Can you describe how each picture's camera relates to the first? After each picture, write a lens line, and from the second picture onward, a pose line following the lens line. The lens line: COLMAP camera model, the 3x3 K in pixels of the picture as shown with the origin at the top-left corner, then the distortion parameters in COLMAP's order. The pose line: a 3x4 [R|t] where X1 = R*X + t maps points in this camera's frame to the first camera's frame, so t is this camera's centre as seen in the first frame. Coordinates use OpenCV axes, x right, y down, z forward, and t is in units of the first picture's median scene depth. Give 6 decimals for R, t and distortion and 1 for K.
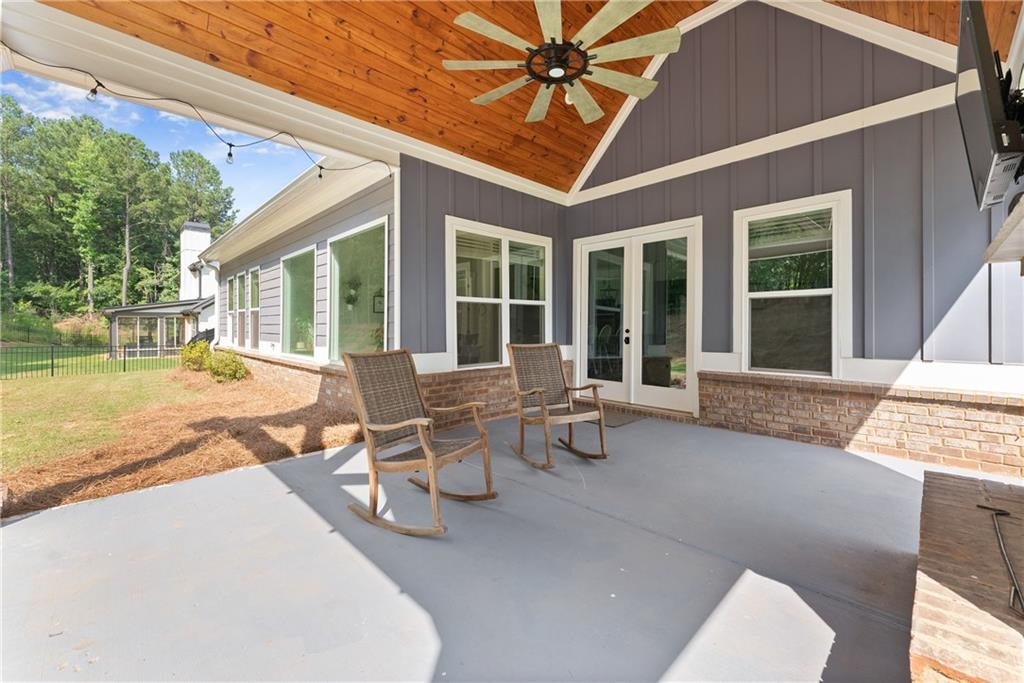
lens RADIAL K [[412.8, 0, 513.5], [0, 412.8, 337.1], [0, 0, 1]] dist [0.000555, 0.000027]
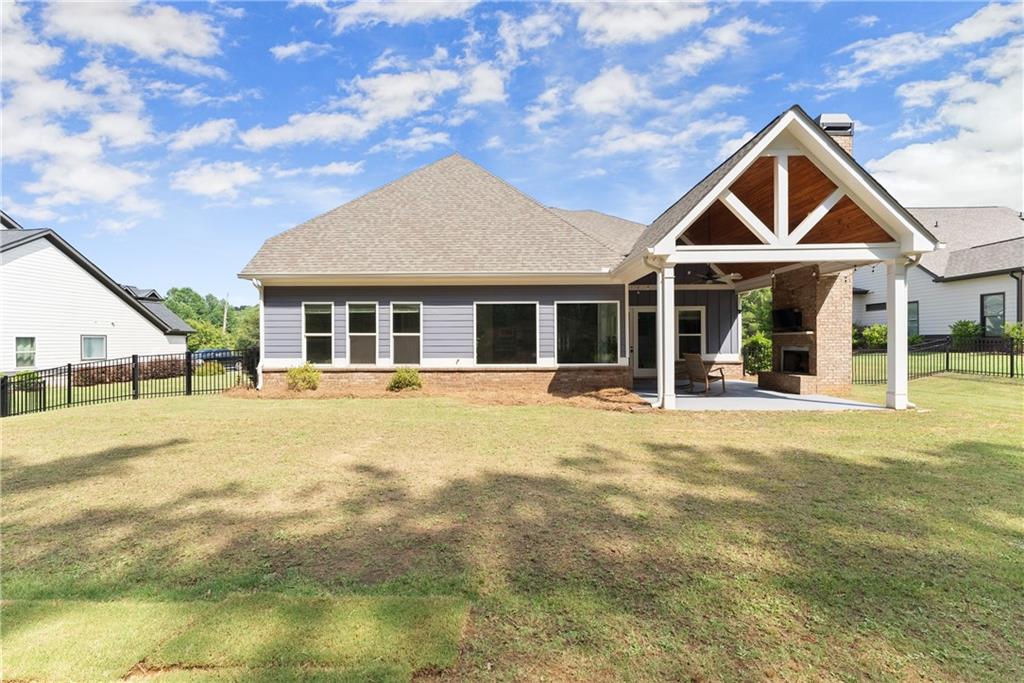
lens RADIAL K [[412.8, 0, 509.2], [0, 412.8, 348.0], [0, 0, 1]] dist [0.000555, 0.000027]
pose [[0.709929, -0.016047, 0.704090, -2.843468], [0.005589, 0.999837, 0.017151, -0.066535], [-0.704251, -0.008241, 0.709904, -0.329452]]
